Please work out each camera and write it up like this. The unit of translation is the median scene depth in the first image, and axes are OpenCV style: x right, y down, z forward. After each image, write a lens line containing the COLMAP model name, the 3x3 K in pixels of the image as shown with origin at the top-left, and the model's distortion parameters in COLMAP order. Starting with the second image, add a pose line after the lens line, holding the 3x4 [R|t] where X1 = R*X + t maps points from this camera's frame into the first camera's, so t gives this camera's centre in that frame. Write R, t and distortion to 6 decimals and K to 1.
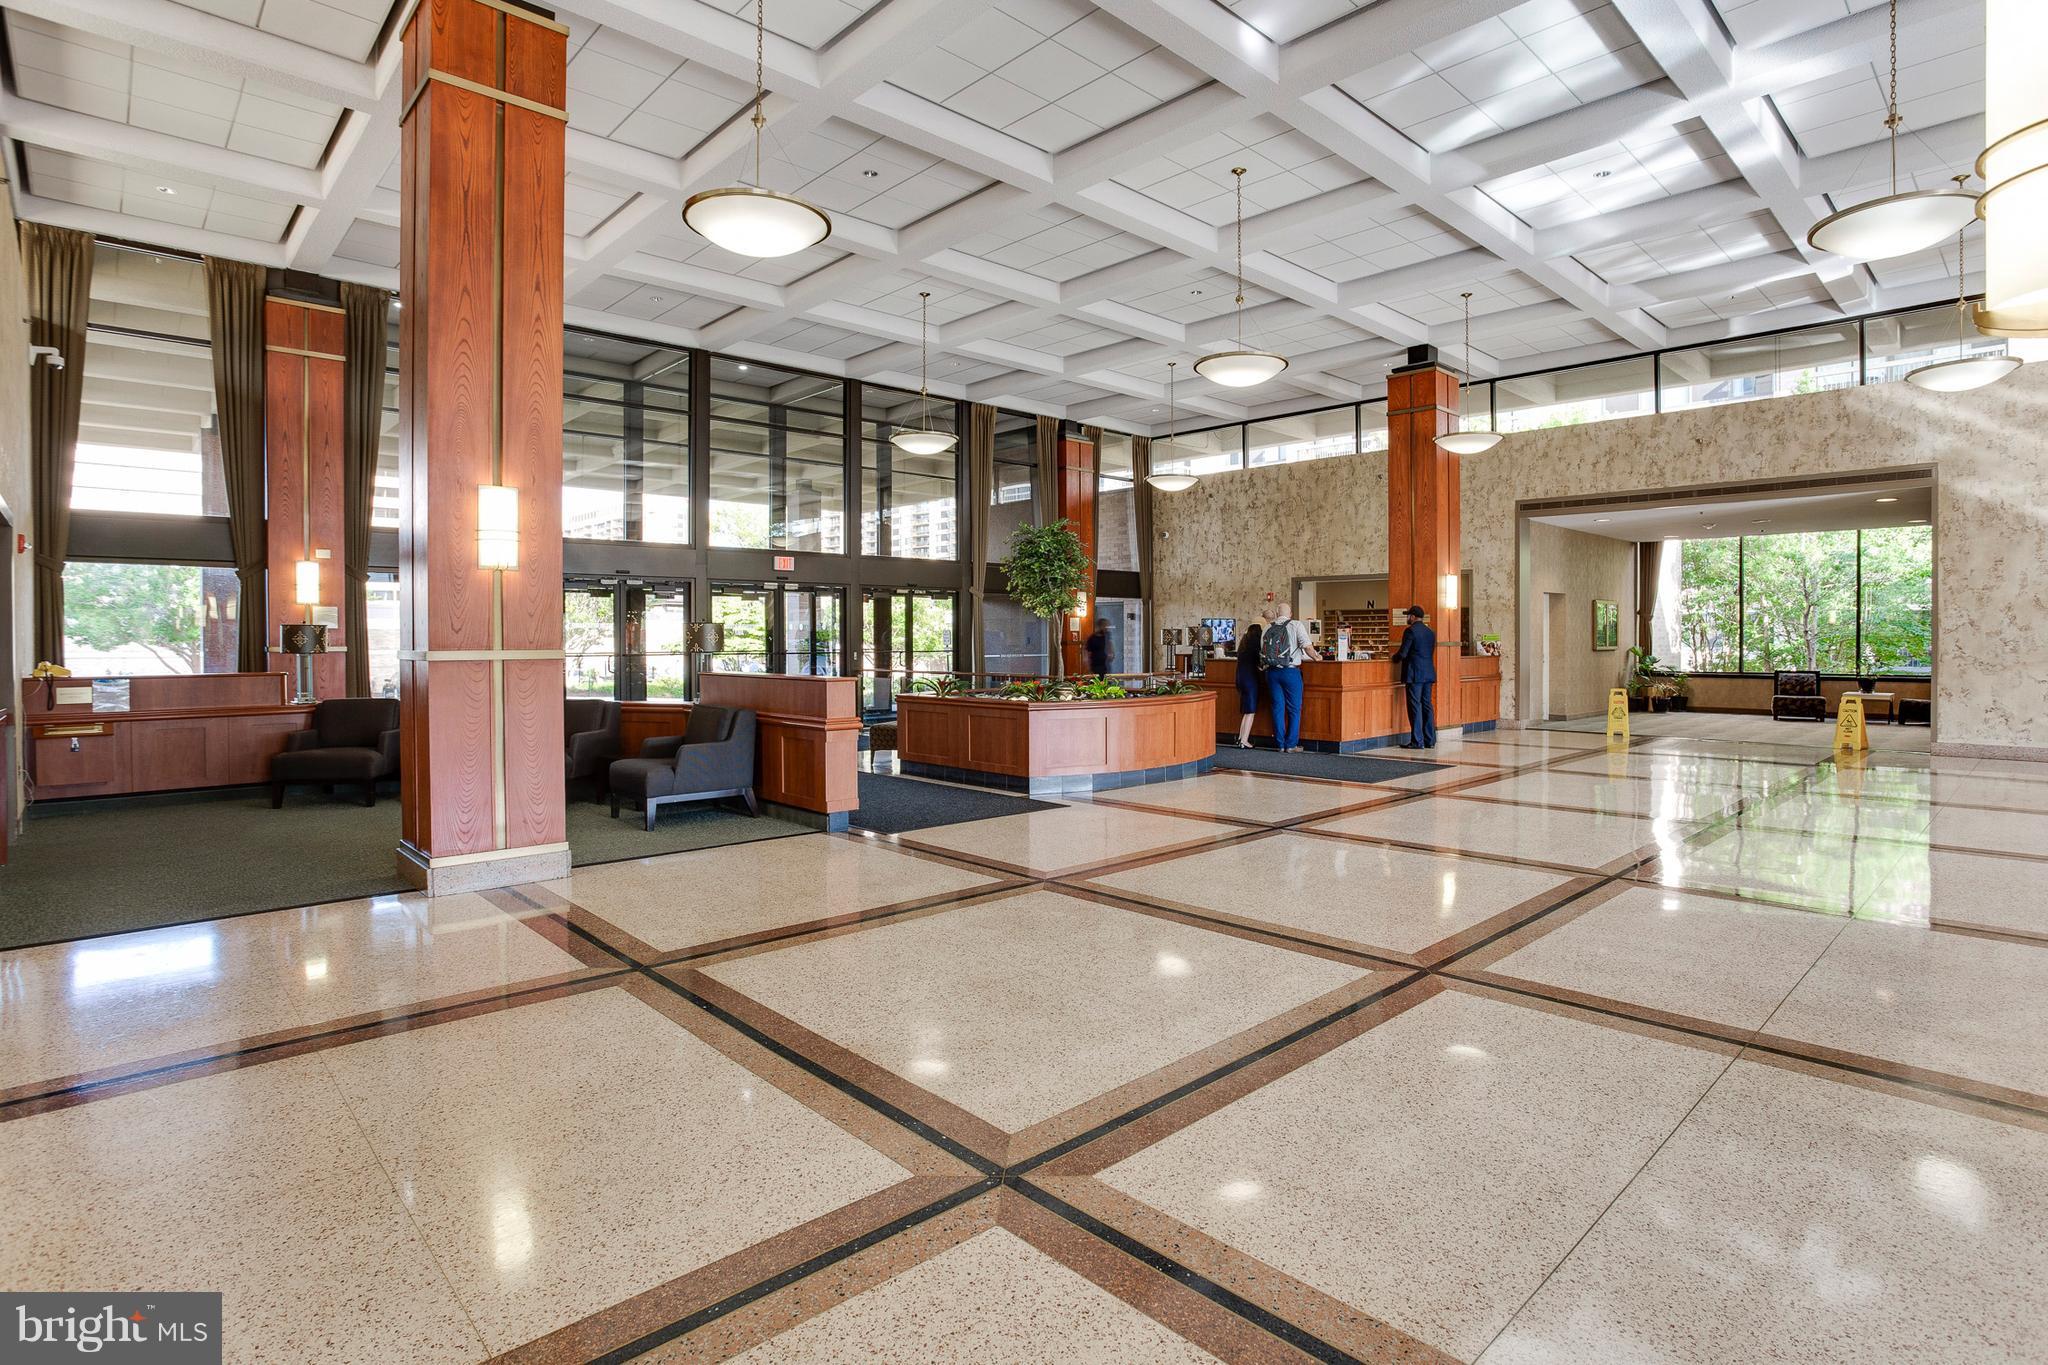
lens RADIAL K [[1025.8, 0, 1025.7], [0, 1025.8, 678.7], [0, 0, 1]] dist [-0.076881, 0.035229]
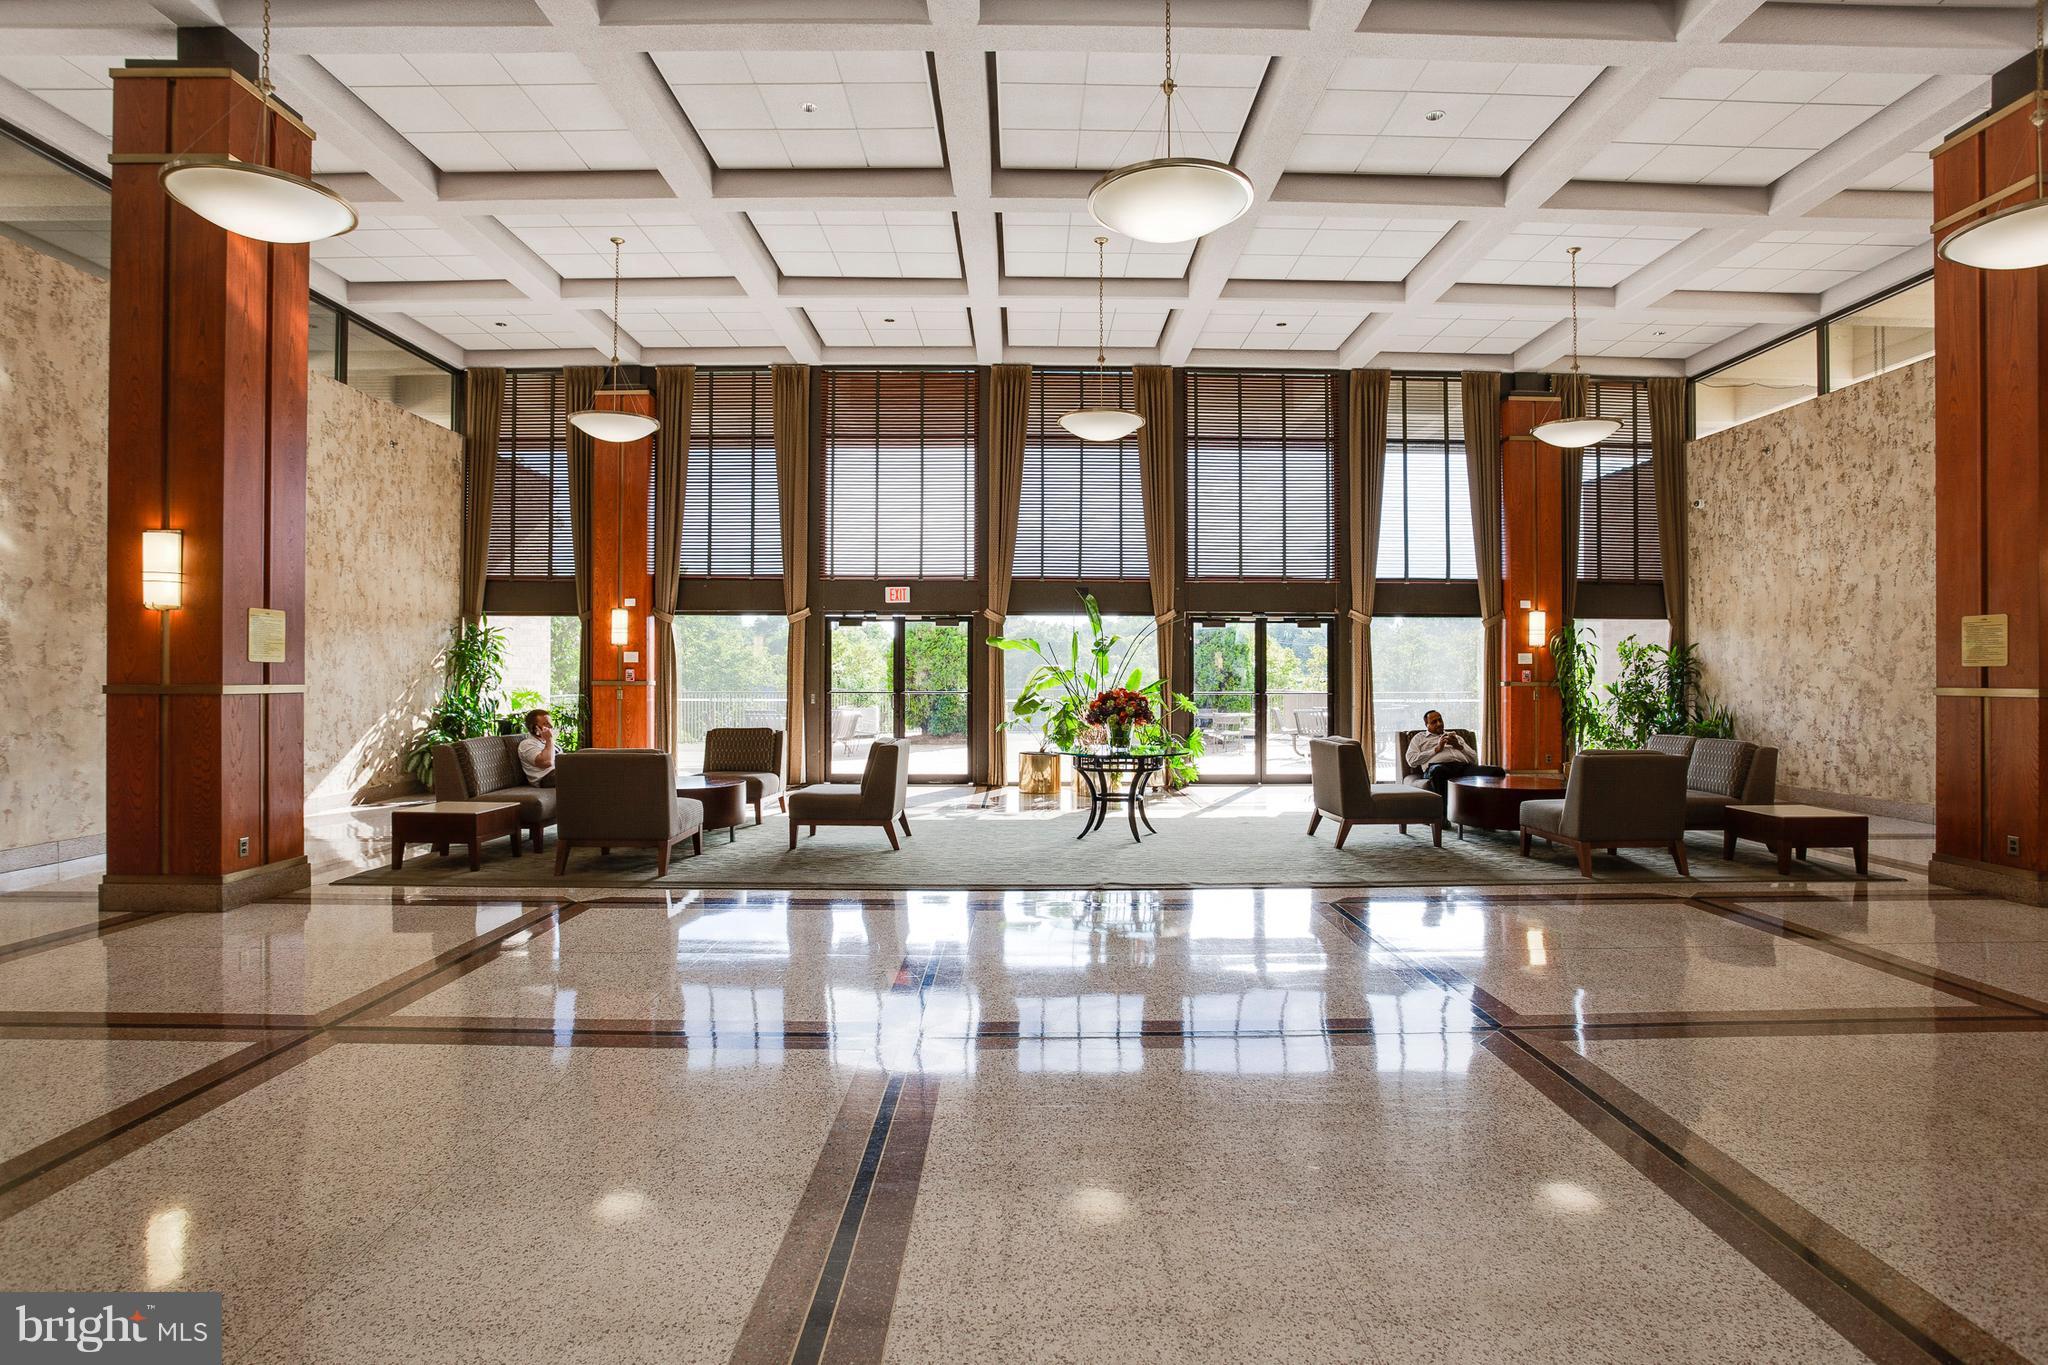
lens RADIAL K [[1025.8, 0, 1025.7], [0, 1025.8, 678.7], [0, 0, 1]] dist [-0.076881, 0.035229]
pose [[0.728356, 0.004072, -0.685186, 0.450999], [-0.027932, 0.999328, -0.023753, -0.021898], [0.684629, 0.036439, 0.727980, 0.481191]]
